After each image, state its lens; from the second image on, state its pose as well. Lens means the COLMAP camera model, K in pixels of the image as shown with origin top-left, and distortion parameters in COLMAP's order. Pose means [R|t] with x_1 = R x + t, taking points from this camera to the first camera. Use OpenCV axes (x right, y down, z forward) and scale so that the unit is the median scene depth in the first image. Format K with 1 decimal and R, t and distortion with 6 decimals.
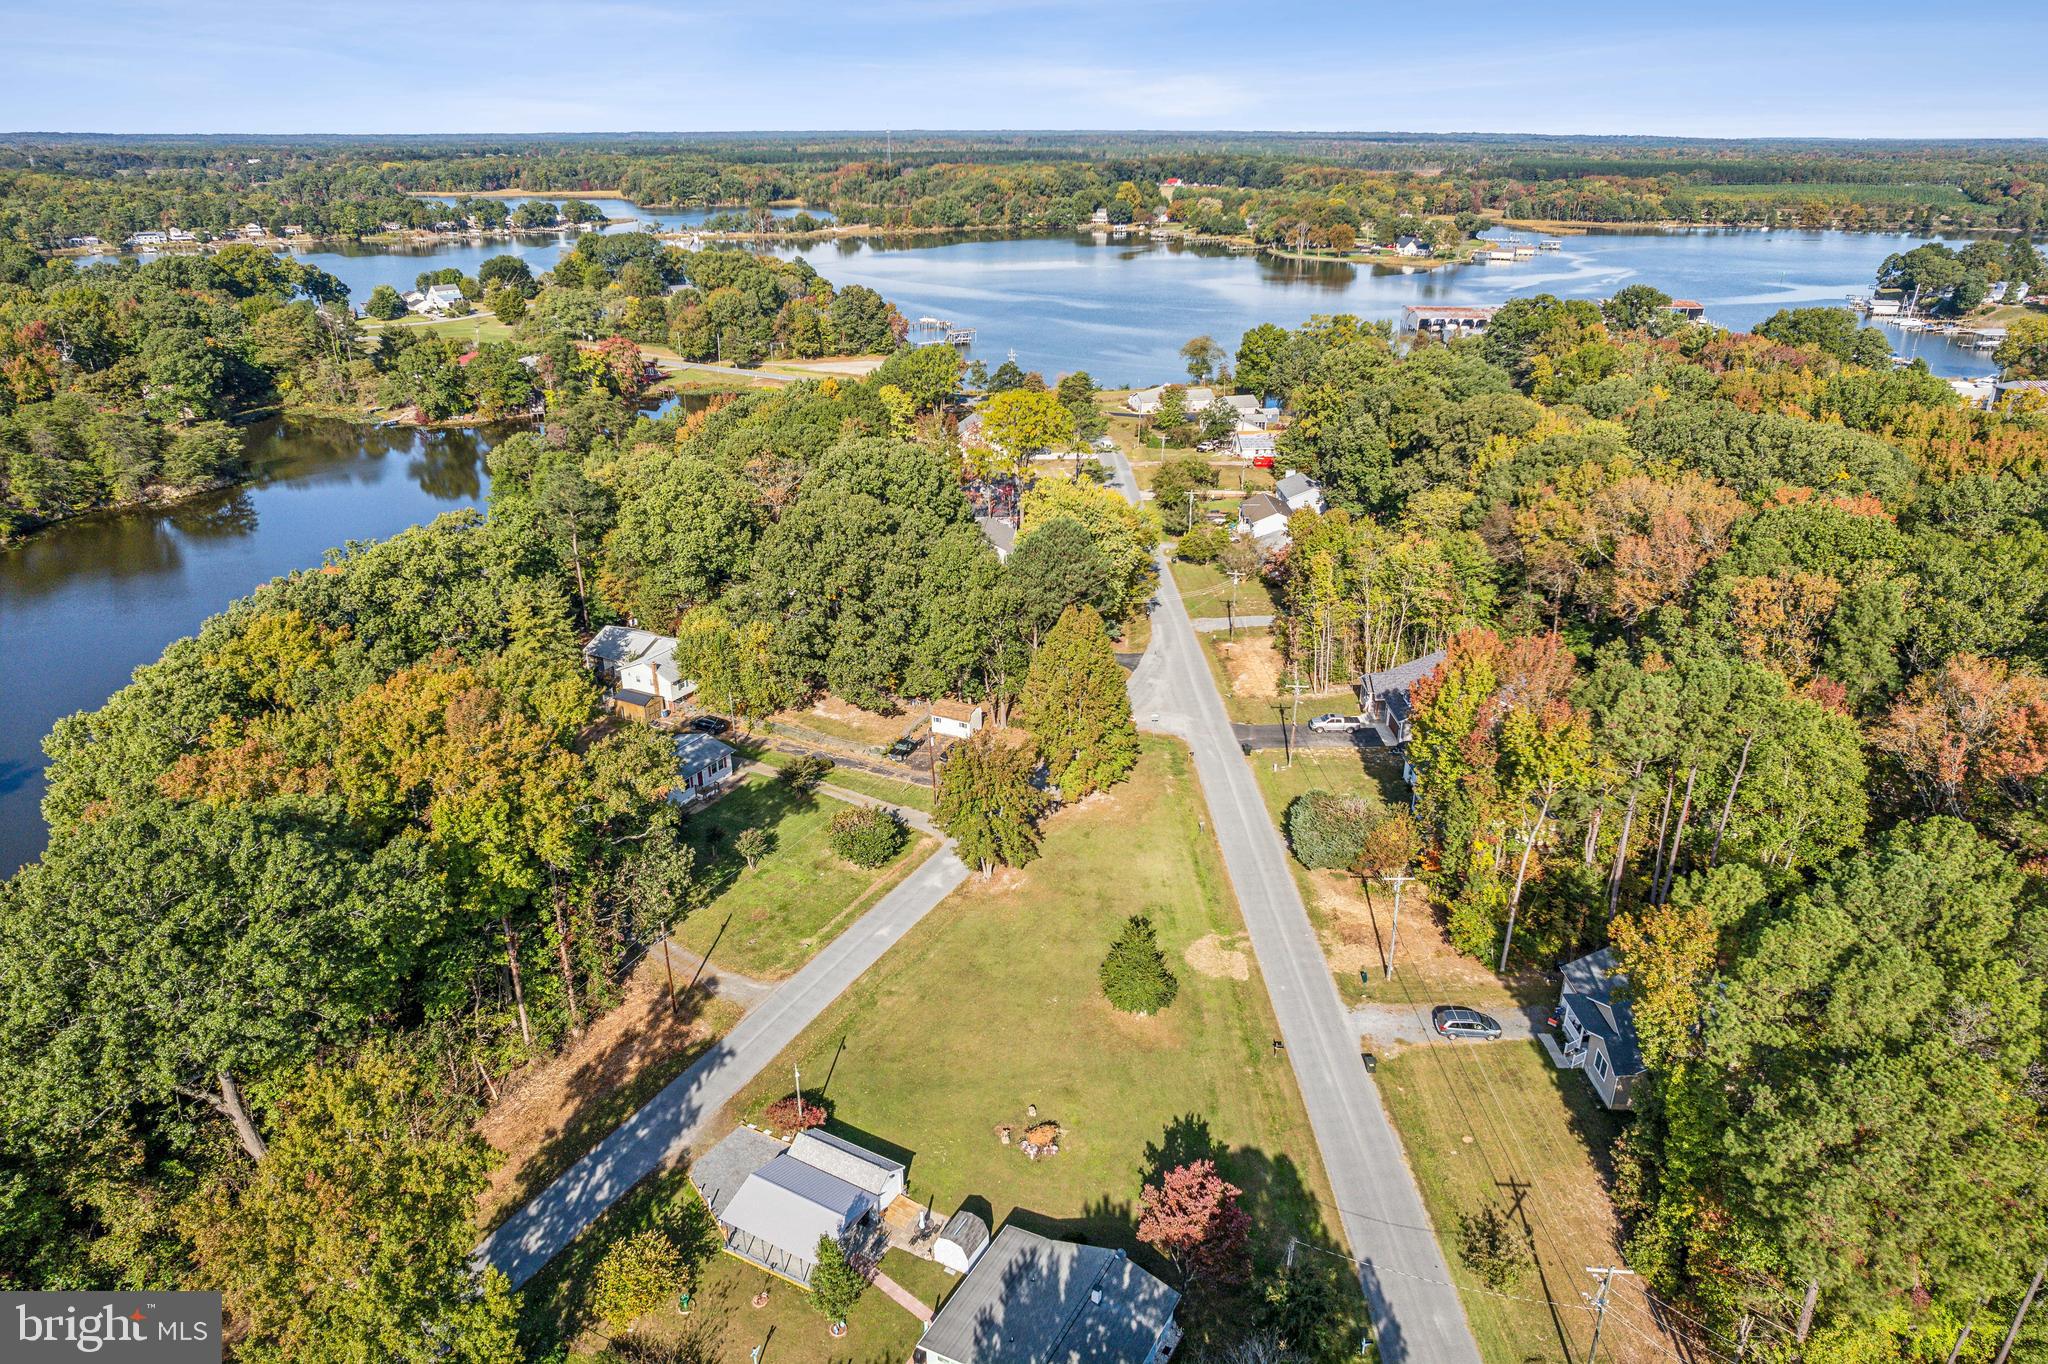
lens RADIAL K [[1310.2, 0, 1027.6], [0, 1310.2, 684.7], [0, 0, 1]] dist [-0.072473, 0.063358]
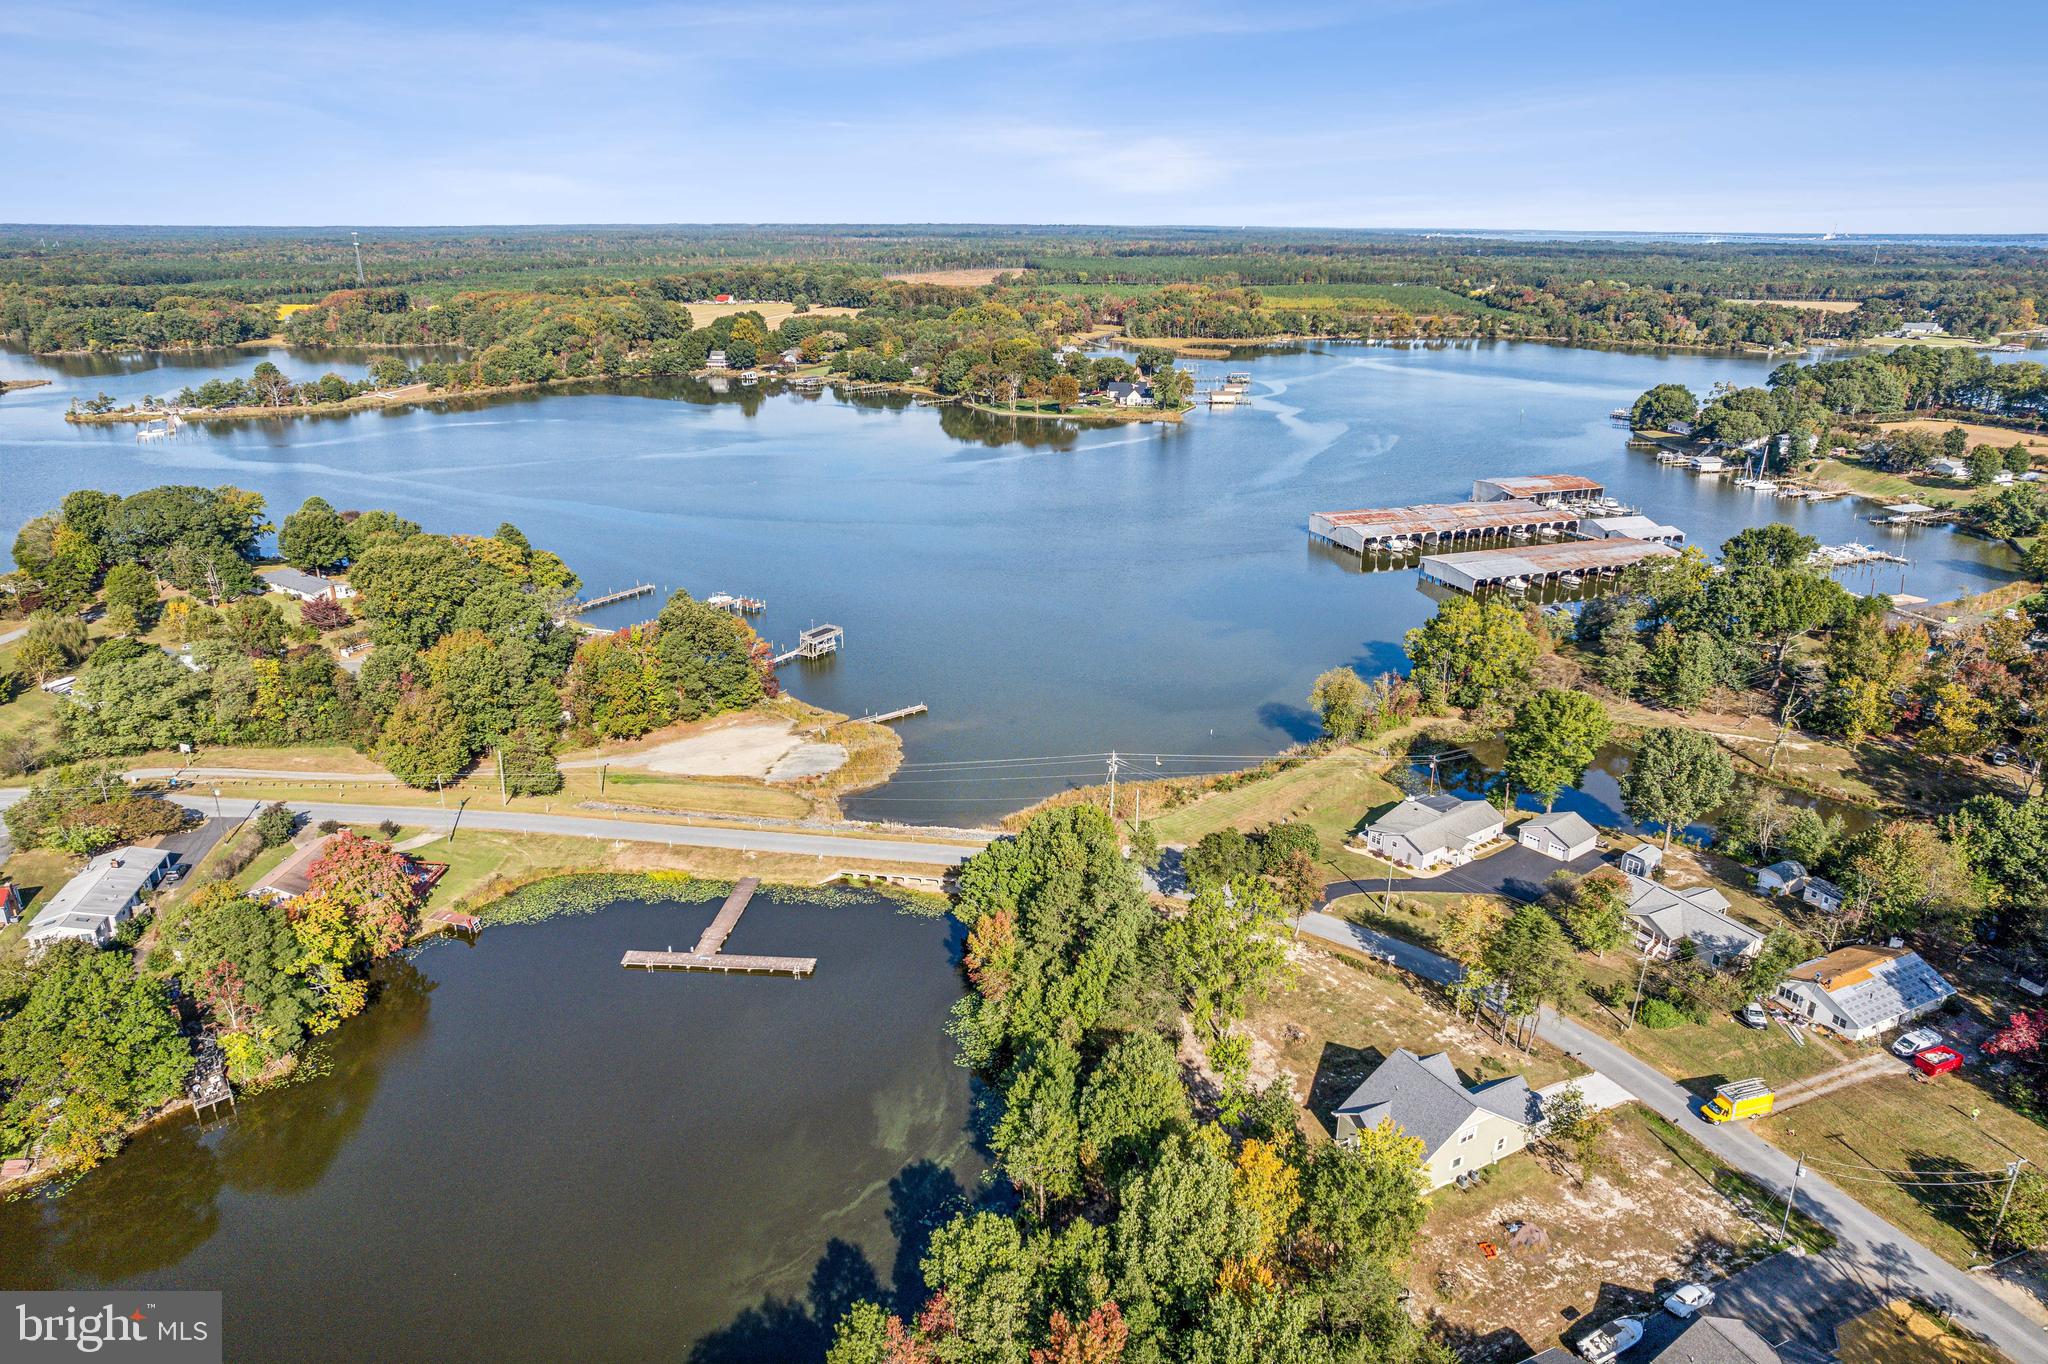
lens RADIAL K [[1310.2, 0, 1018.1], [0, 1310.2, 687.8], [0, 0, 1]] dist [-0.072473, 0.063358]
pose [[0.924818, -0.125828, 0.358996, -0.345212], [0.146610, 0.988704, -0.031144, -0.373615], [-0.351022, 0.081435, 0.932819, 0.650290]]
